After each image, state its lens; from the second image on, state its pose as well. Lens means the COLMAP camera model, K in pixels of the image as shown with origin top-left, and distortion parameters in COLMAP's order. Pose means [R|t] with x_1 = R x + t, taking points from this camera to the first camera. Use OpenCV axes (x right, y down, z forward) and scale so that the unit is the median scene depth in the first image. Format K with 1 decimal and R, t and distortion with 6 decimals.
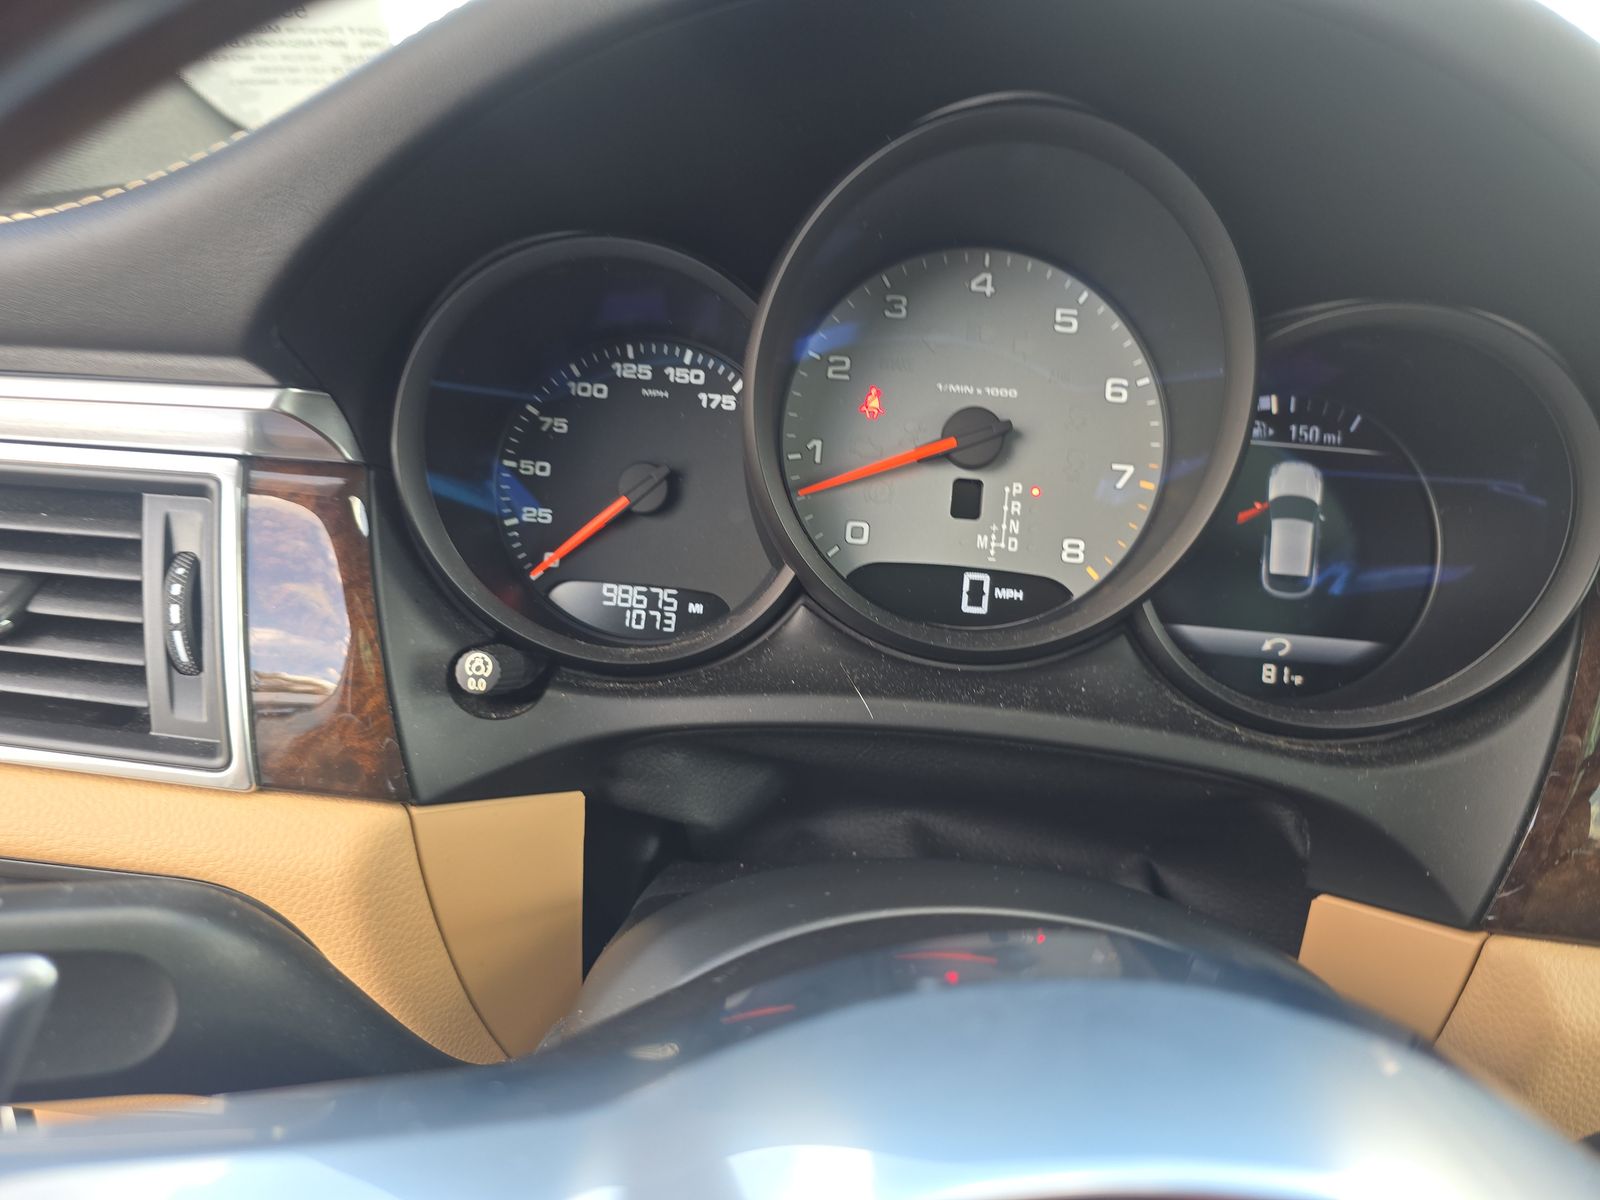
lens RADIAL K [[1128.5, 0, 800.0], [0, 1128.5, 600.0], [0, 0, 1]] dist [-0.012374, 0.001082]
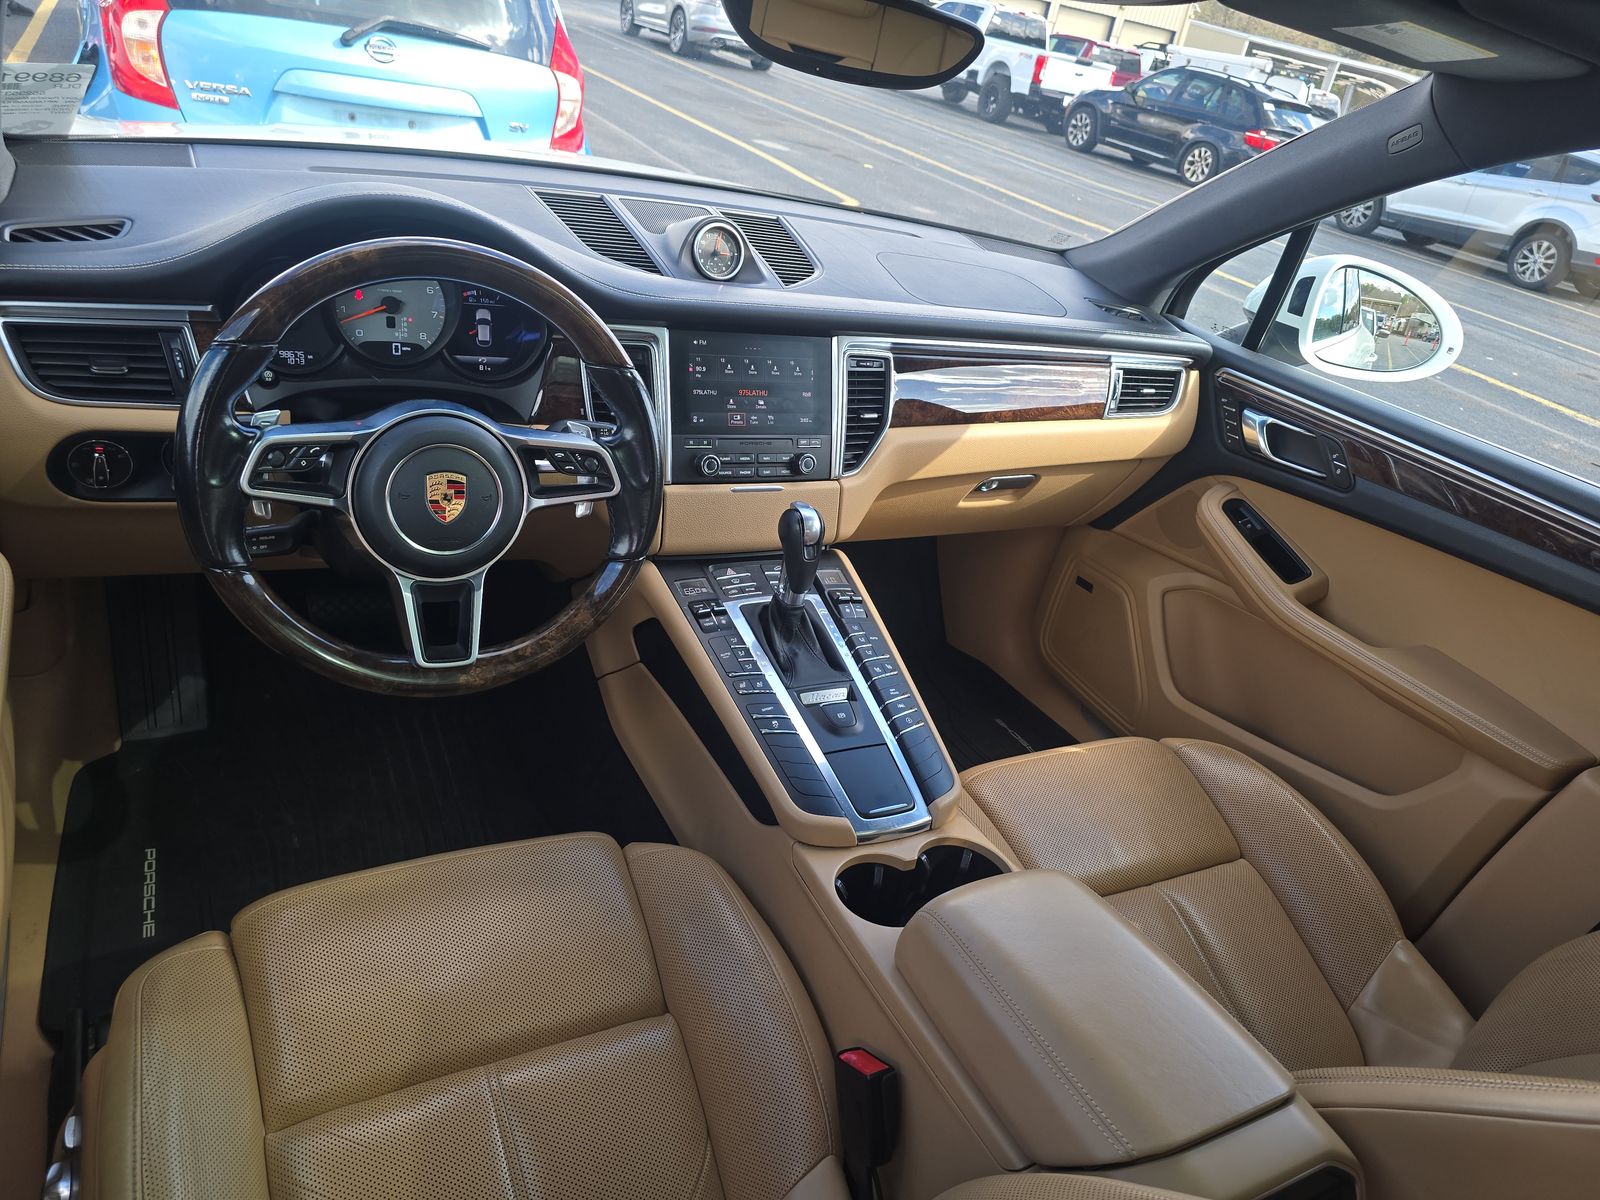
lens RADIAL K [[1112.6, 0, 798.3], [0, 1112.6, 593.3], [0, 0, 1]] dist [0.037091, -0.047786]
pose [[0.865228, -0.151373, 0.477981, -0.561702], [0.039956, 0.971120, 0.235220, -0.037484], [-0.499784, -0.184421, 0.846289, -2.818391]]
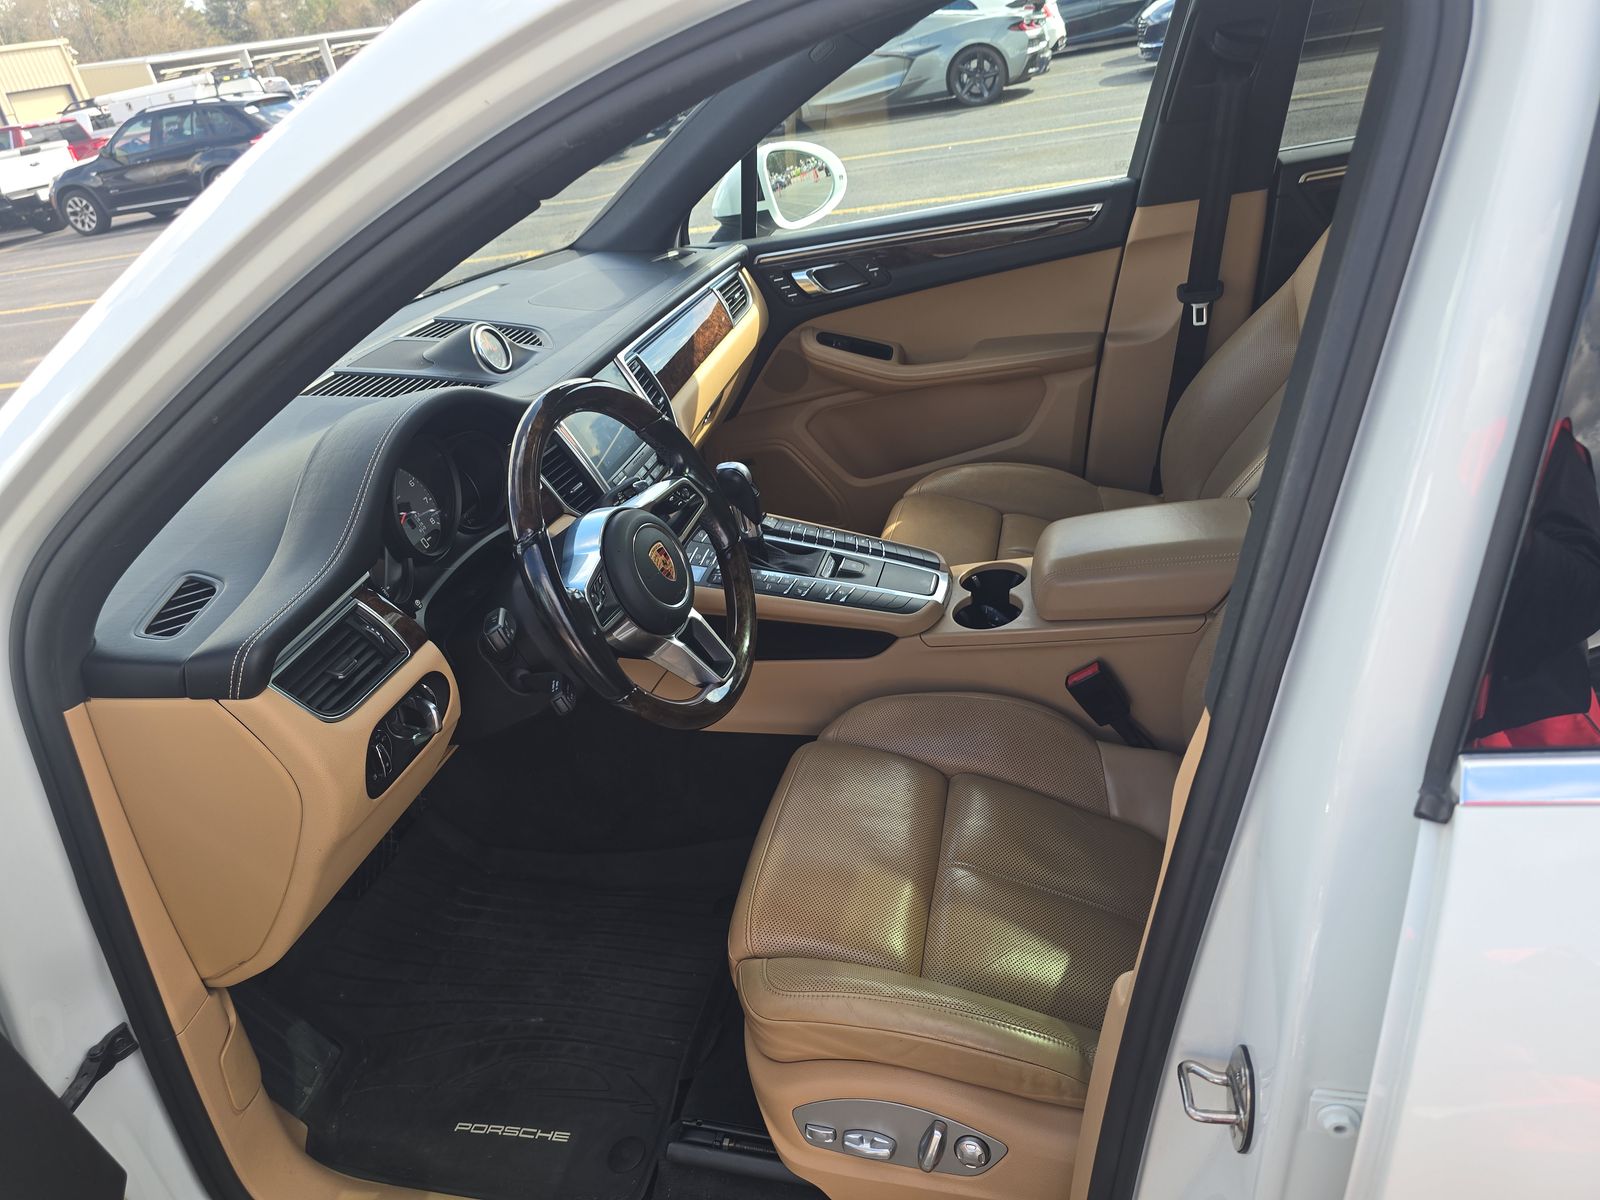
lens RADIAL K [[1112.6, 0, 798.3], [0, 1112.6, 593.3], [0, 0, 1]] dist [0.037091, -0.047786]
pose [[0.185790, -0.554340, 0.811289, -2.852657], [0.484031, 0.770169, 0.415397, -0.853857], [-0.855100, 0.315512, 0.411407, -1.722340]]
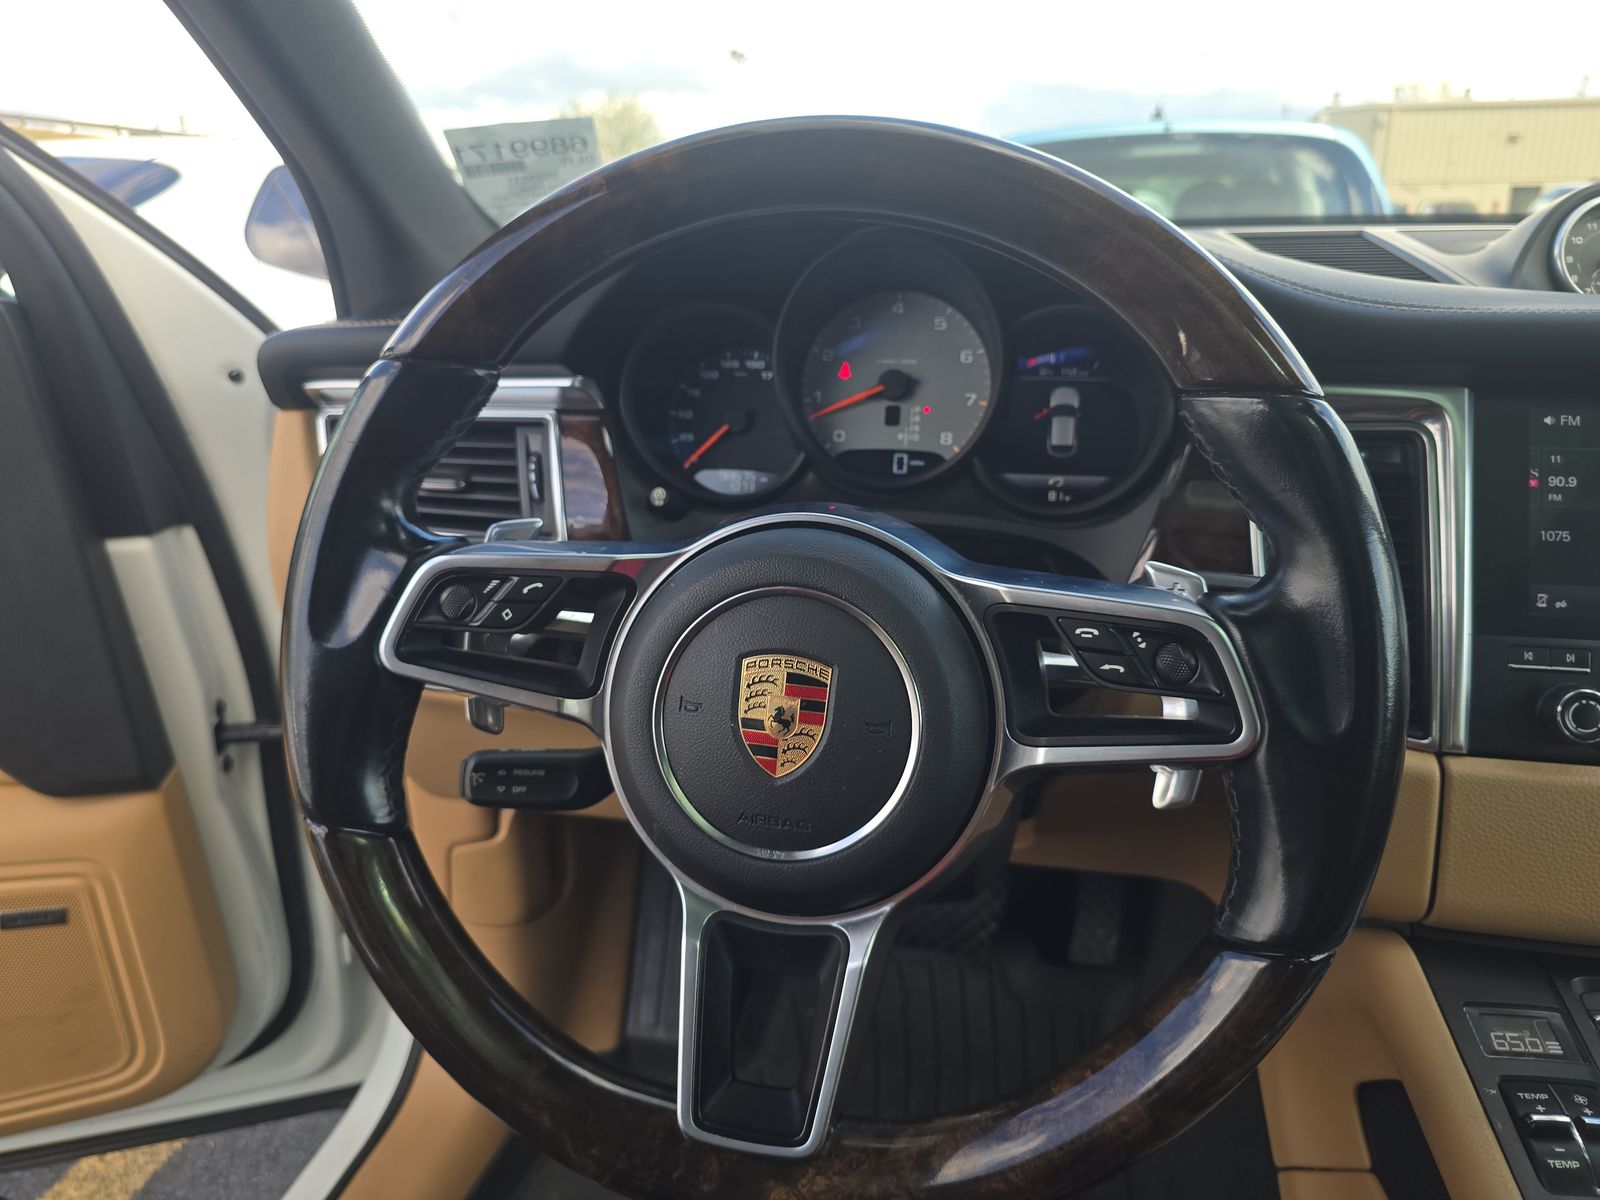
lens RADIAL K [[1112.6, 0, 798.3], [0, 1112.6, 593.3], [0, 0, 1]] dist [0.037091, -0.047786]
pose [[0.985261, -0.032568, -0.167930, 0.304873], [0.028559, 0.999248, -0.026234, 0.273993], [0.168658, 0.021051, 0.985450, -0.979743]]
